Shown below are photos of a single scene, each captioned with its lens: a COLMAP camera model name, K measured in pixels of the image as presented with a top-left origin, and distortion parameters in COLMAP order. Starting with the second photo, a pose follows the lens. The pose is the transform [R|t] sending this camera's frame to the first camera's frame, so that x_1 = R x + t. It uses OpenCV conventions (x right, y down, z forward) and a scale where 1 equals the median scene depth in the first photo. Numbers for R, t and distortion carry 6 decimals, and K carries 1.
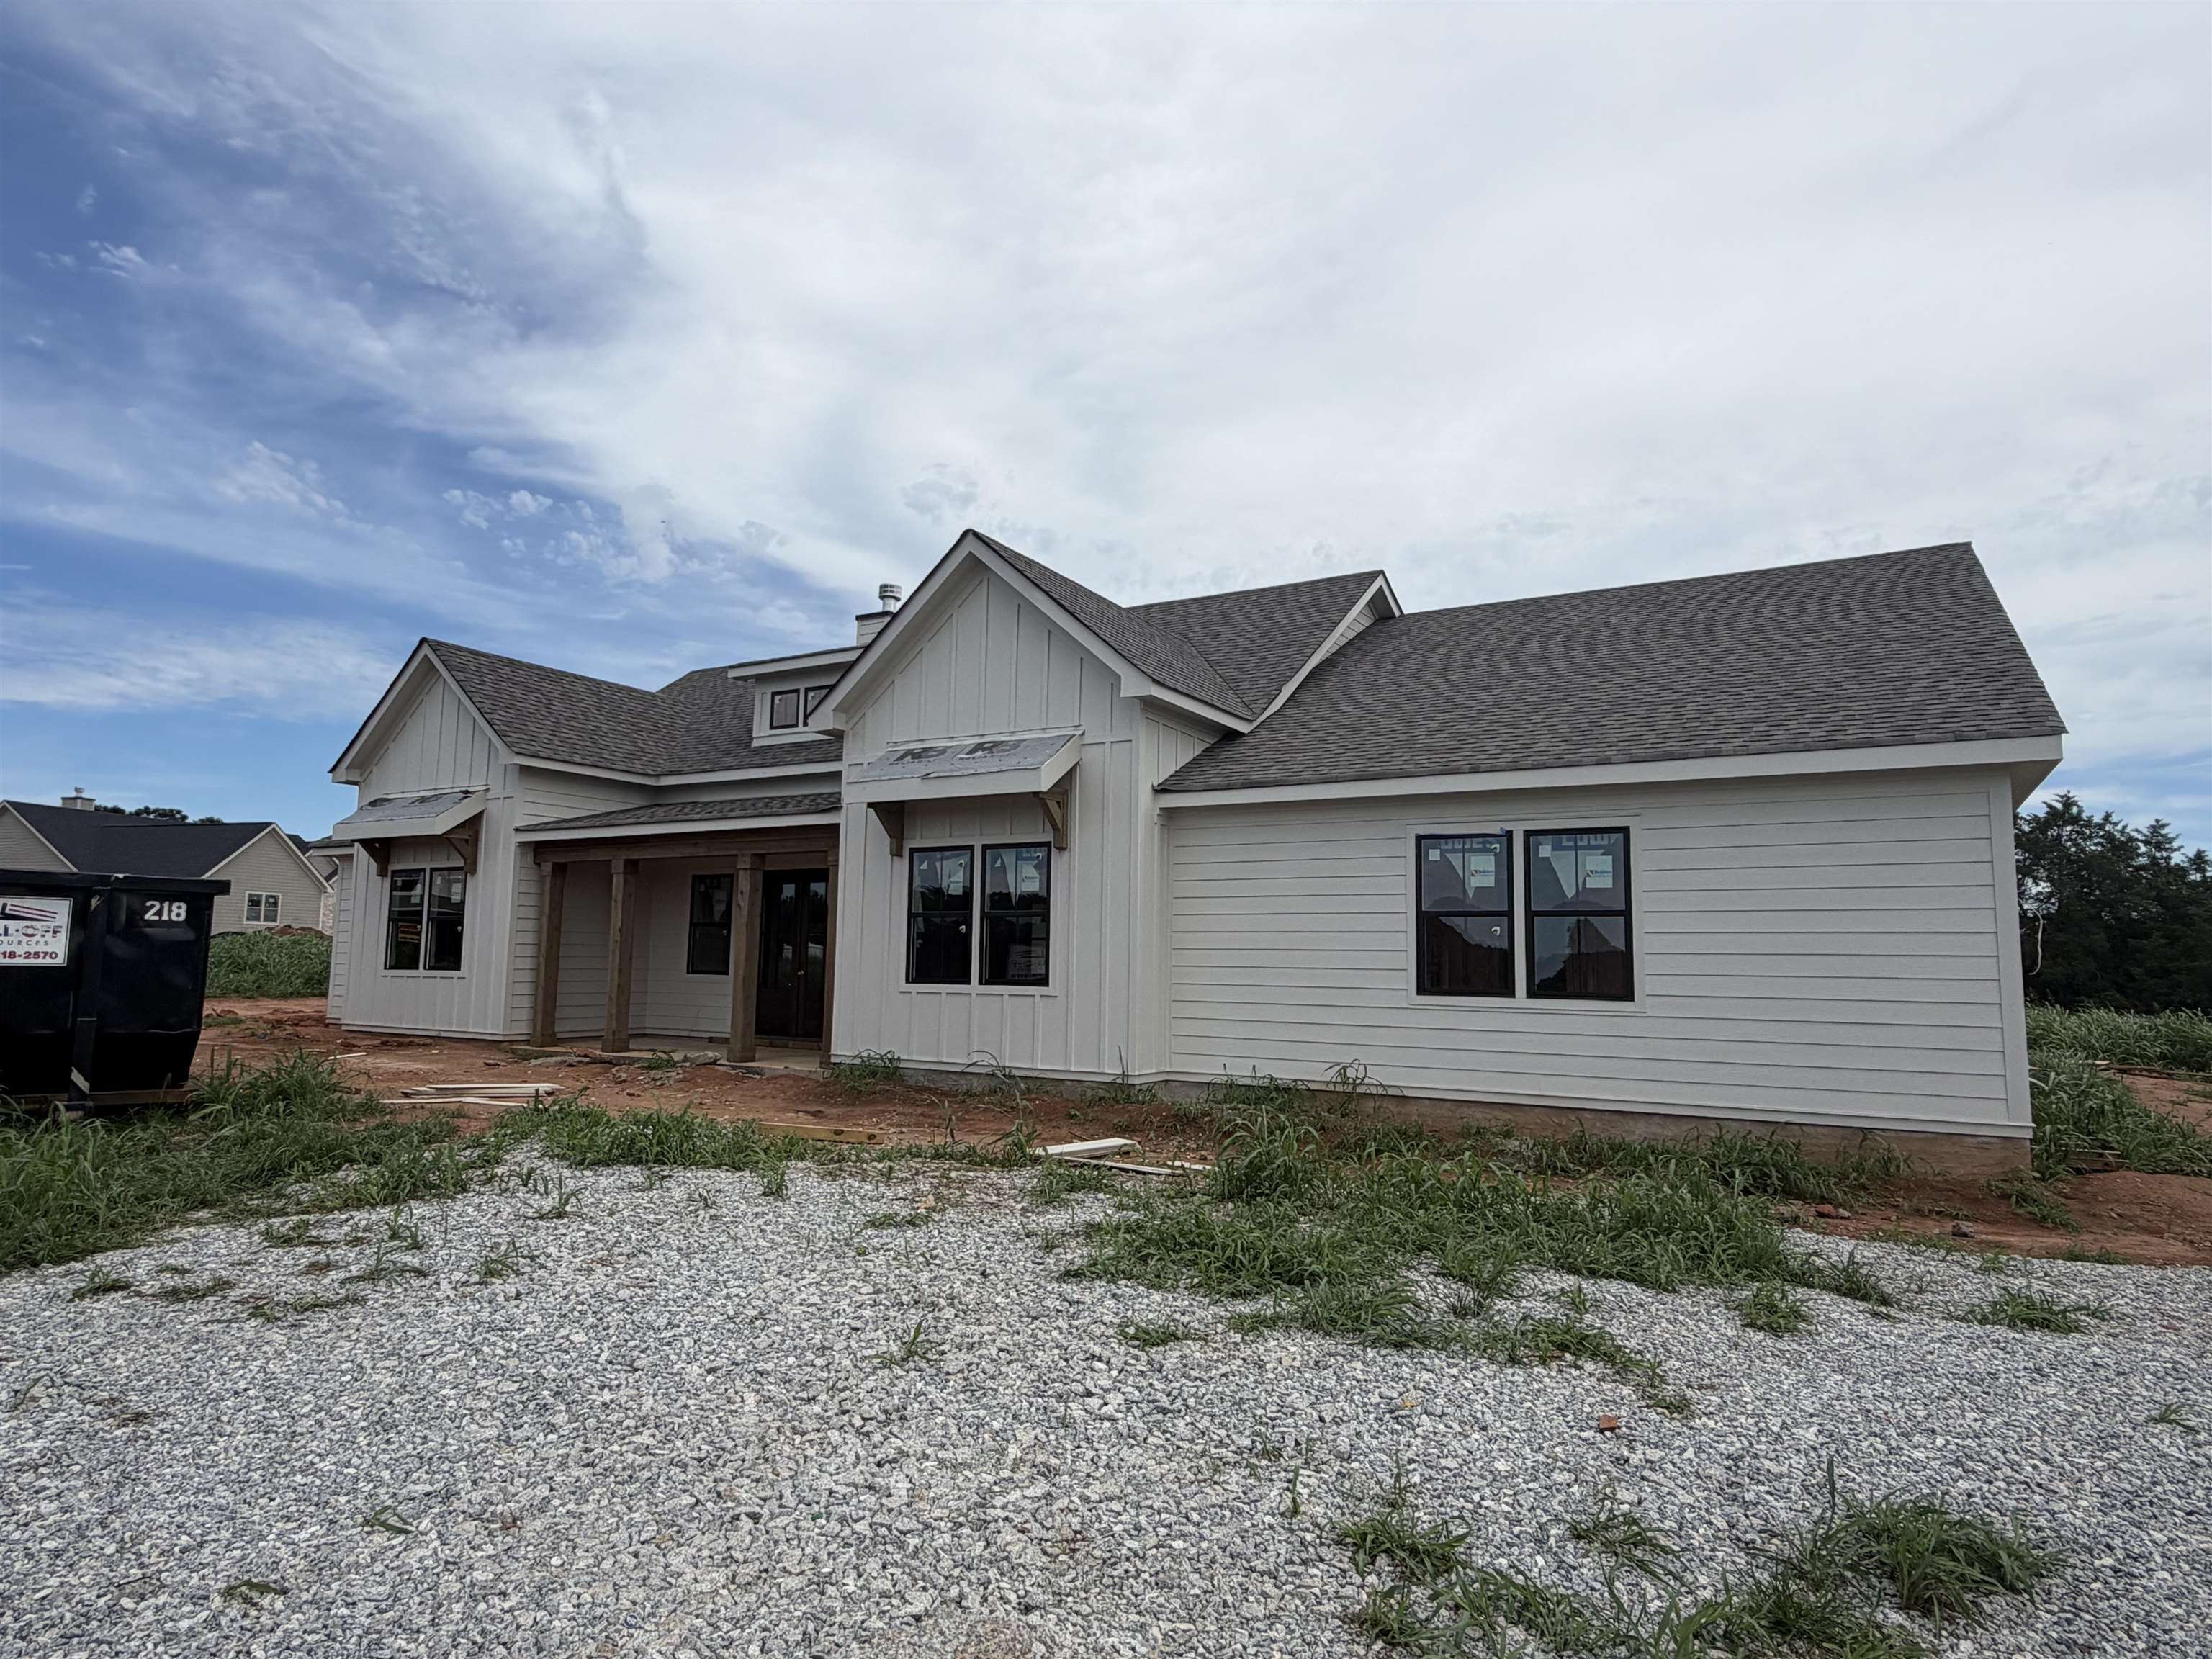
lens RADIAL K [[1261.0, 0, 1103.5], [0, 1261.0, 833.6], [0, 0, 1]] dist [-0.026011, -0.001334]
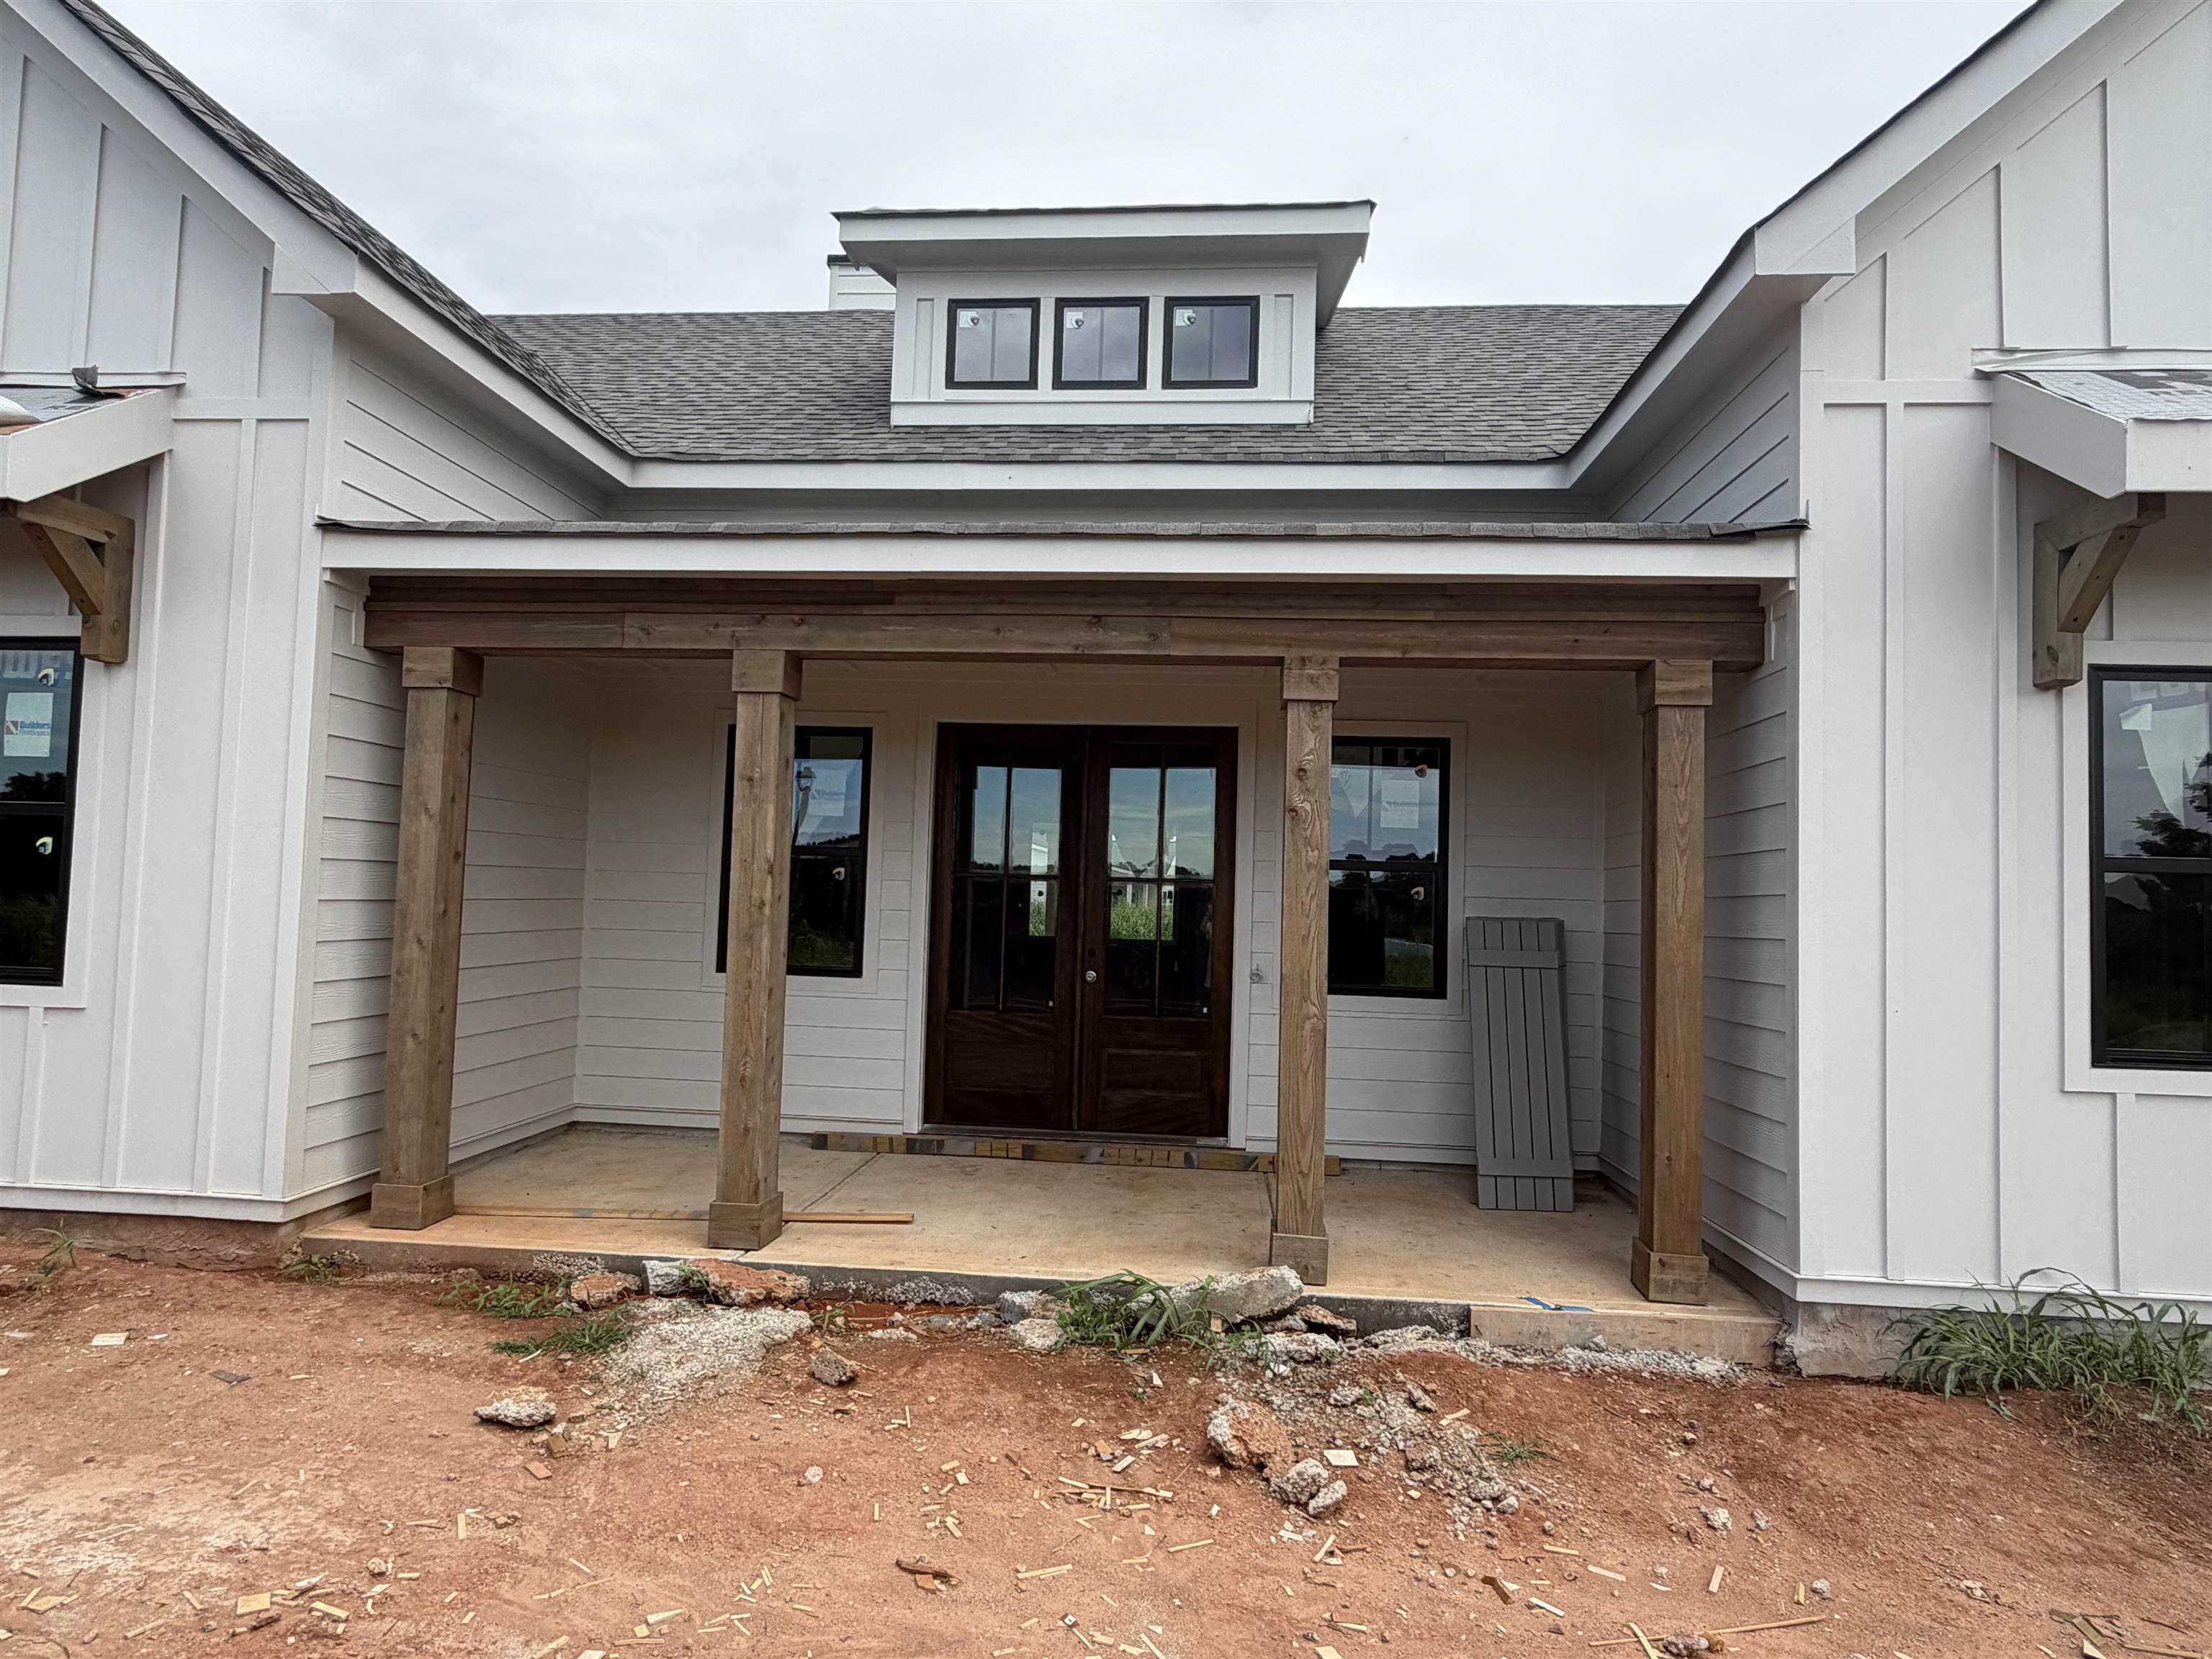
lens RADIAL K [[1261.0, 0, 1103.5], [0, 1261.0, 833.6], [0, 0, 1]] dist [-0.026011, -0.001334]
pose [[0.903939, 0.034693, 0.426252, -0.414183], [-0.060823, 0.997002, 0.047838, 0.044175], [-0.423314, -0.069169, 0.903339, 0.627810]]
